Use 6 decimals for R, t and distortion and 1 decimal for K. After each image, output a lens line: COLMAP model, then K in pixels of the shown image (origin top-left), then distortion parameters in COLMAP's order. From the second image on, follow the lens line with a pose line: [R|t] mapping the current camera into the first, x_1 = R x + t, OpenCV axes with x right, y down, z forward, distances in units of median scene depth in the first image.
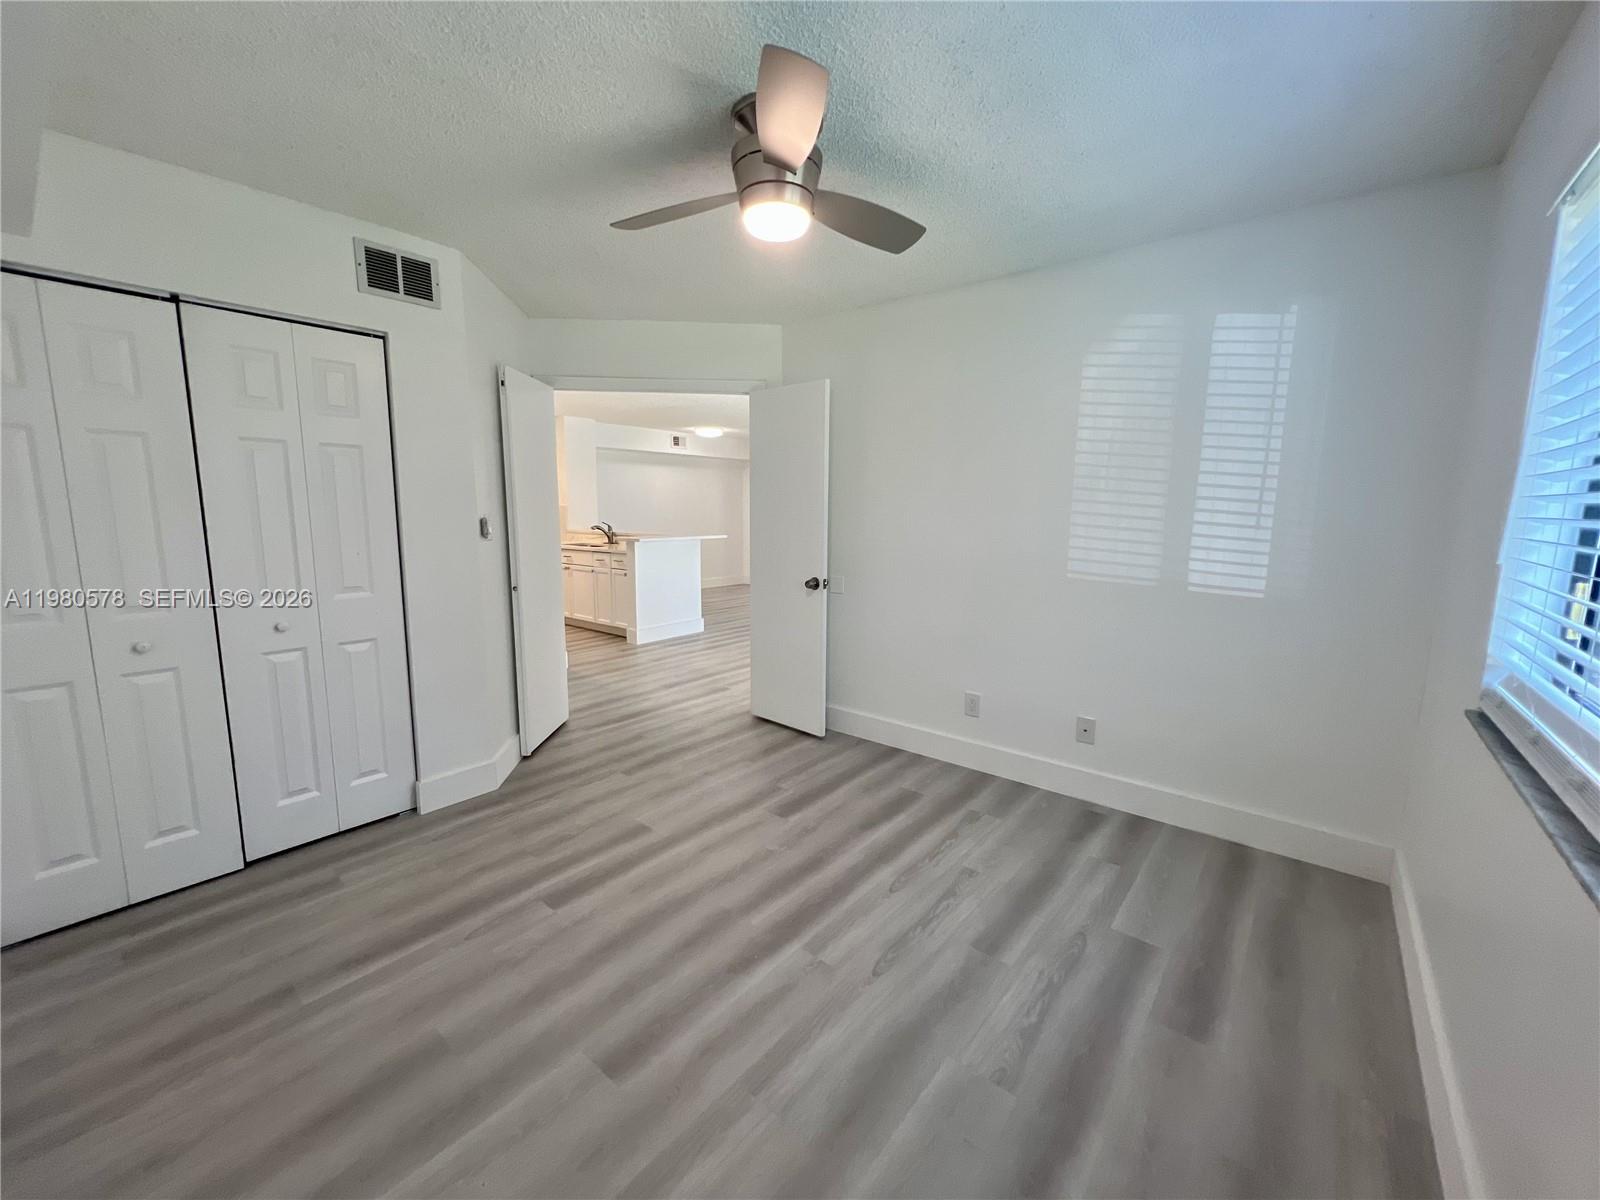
lens RADIAL K [[640.2, 0, 799.7], [0, 640.2, 603.4], [0, 0, 1]] dist [-0.003937, 0.001597]
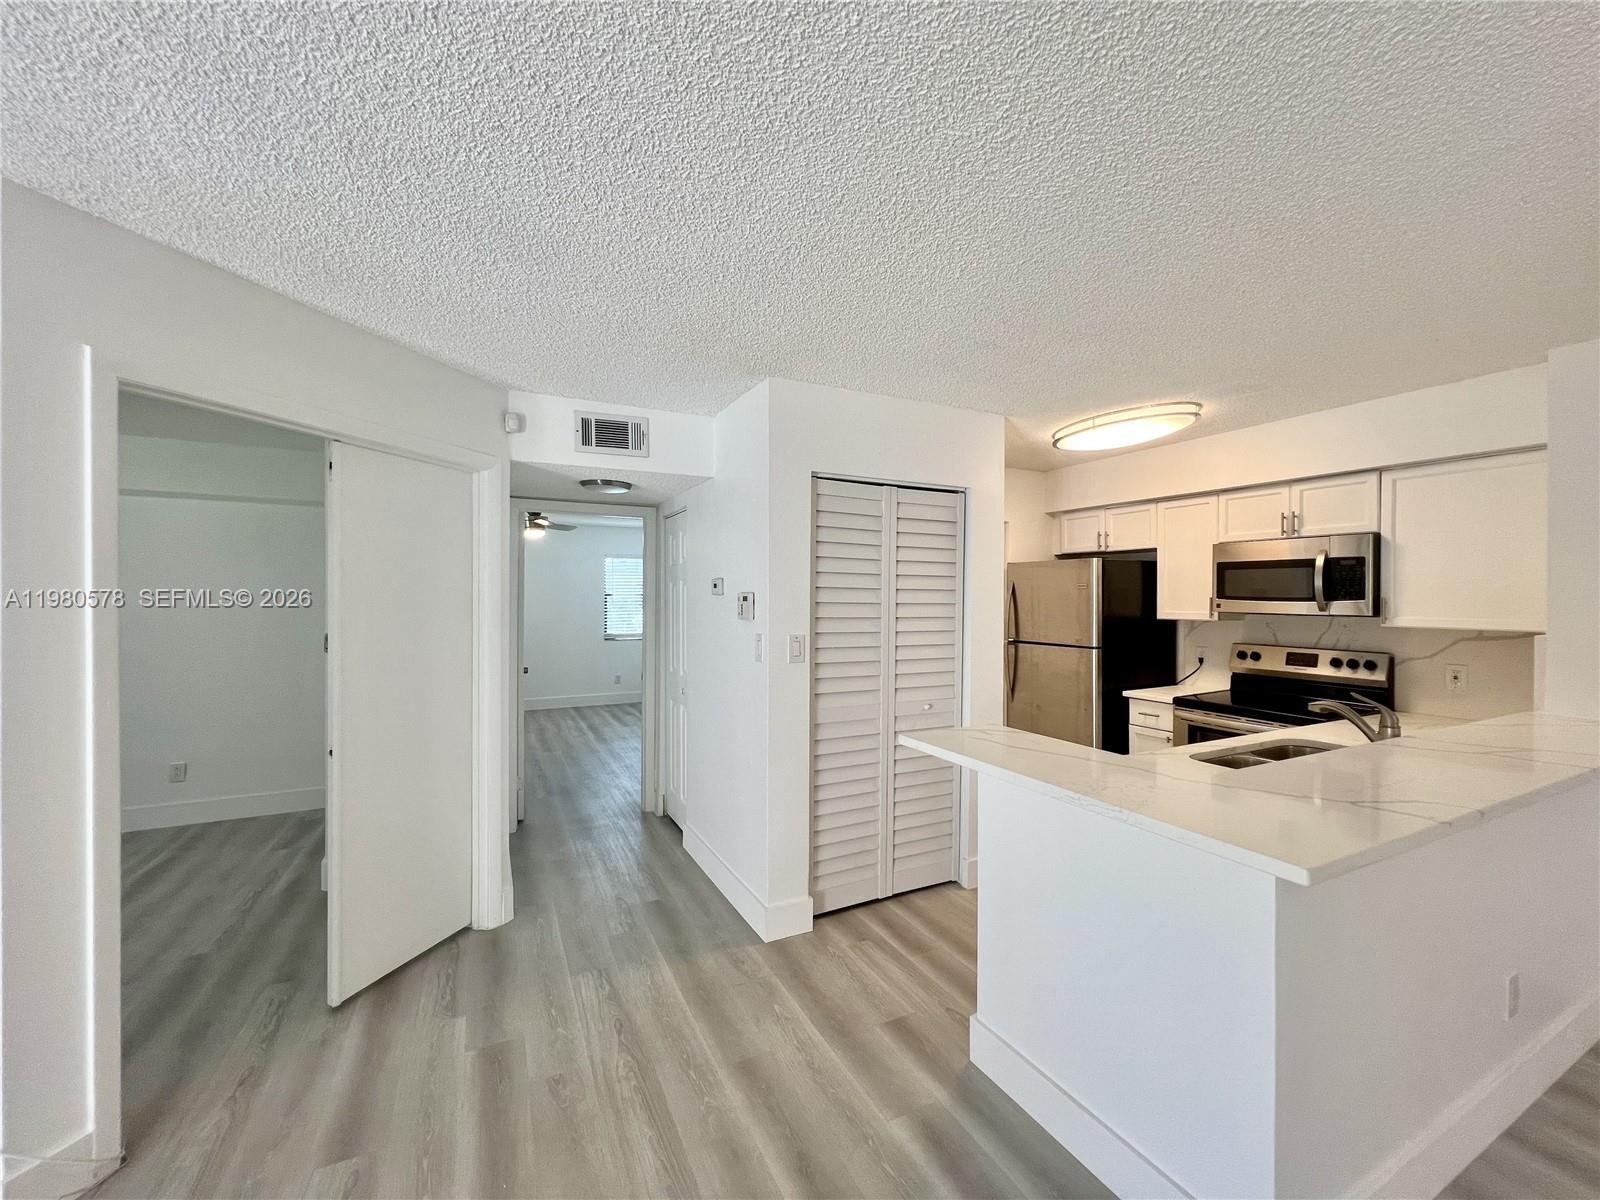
lens RADIAL K [[640.2, 0, 799.9], [0, 640.2, 596.9], [0, 0, 1]] dist [-0.003937, 0.001597]
pose [[-0.411325, -0.001036, -0.911488, 0.252166], [-0.138557, 0.988449, 0.061402, -0.557446], [0.900896, 0.151549, -0.406717, 3.174525]]
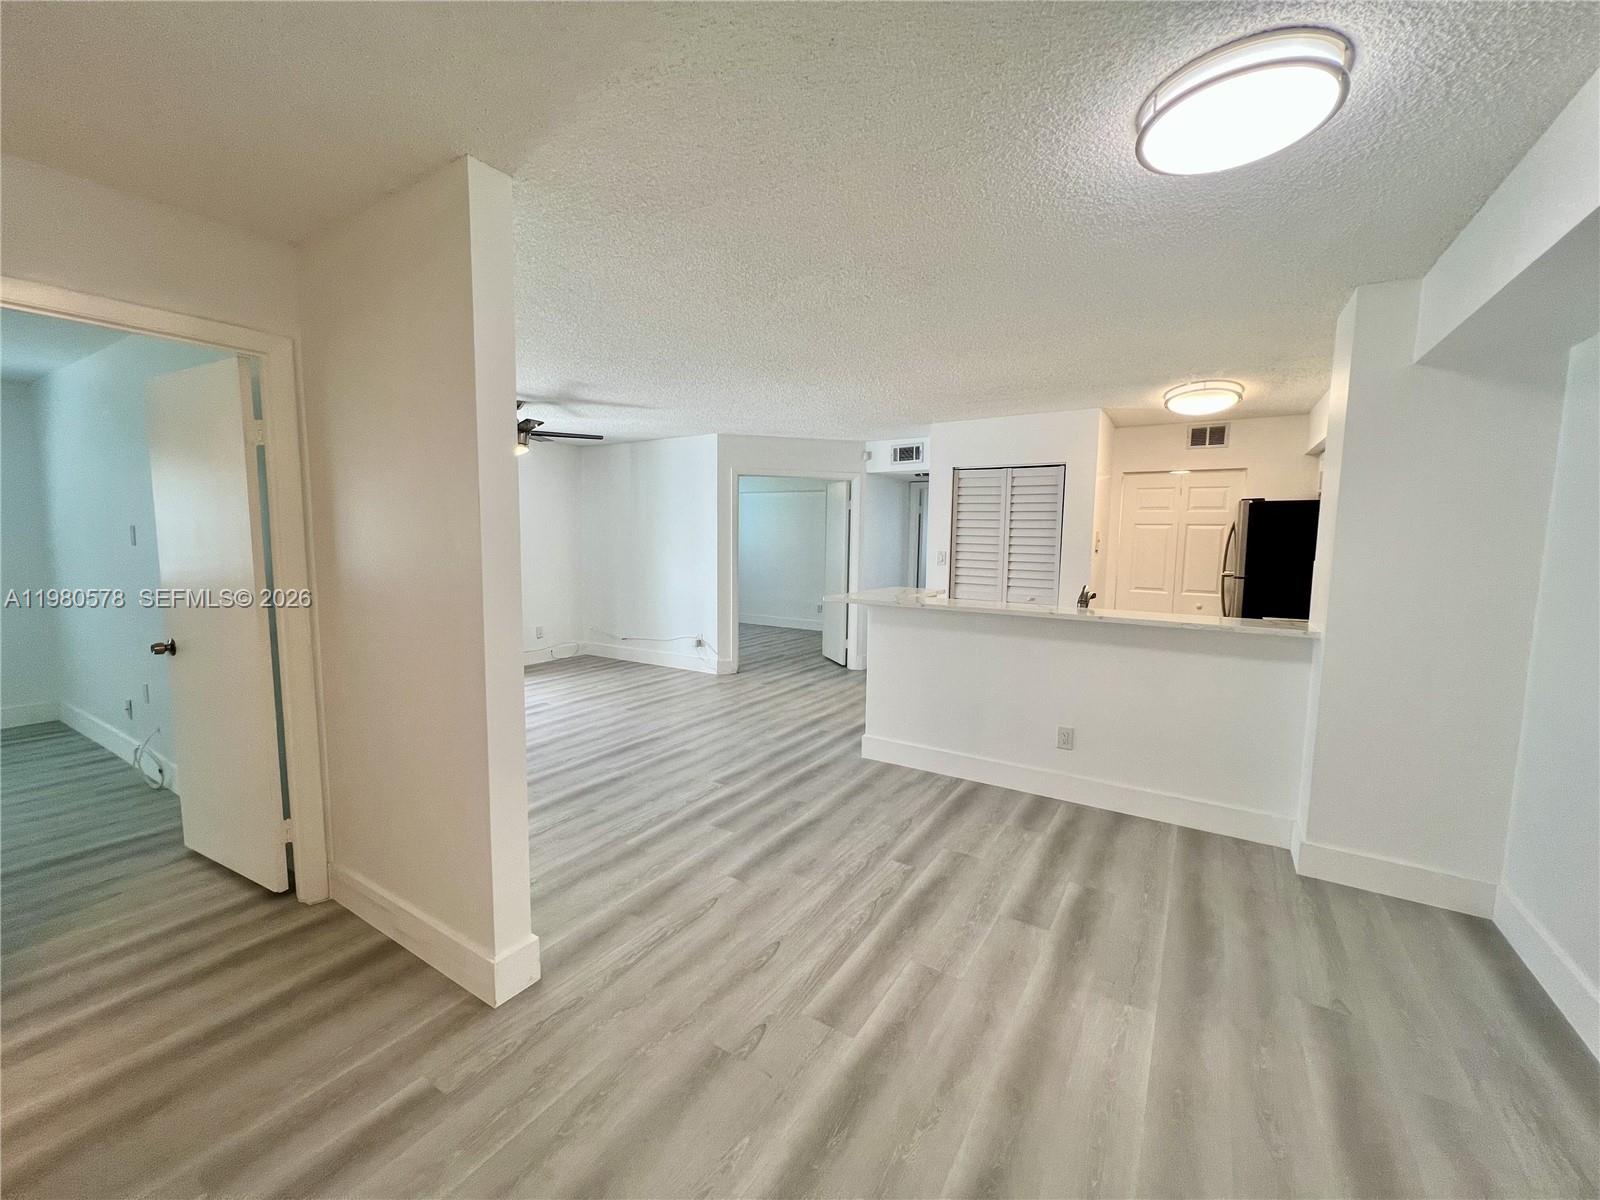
lens RADIAL K [[640.2, 0, 800.0], [0, 640.2, 600.8], [0, 0, 1]] dist [-0.003937, 0.001597]
pose [[-0.993070, -0.002569, -0.117498, -0.076772], [-0.031302, 0.969431, 0.243361, -0.844171], [0.113281, 0.245352, -0.962793, 5.320878]]
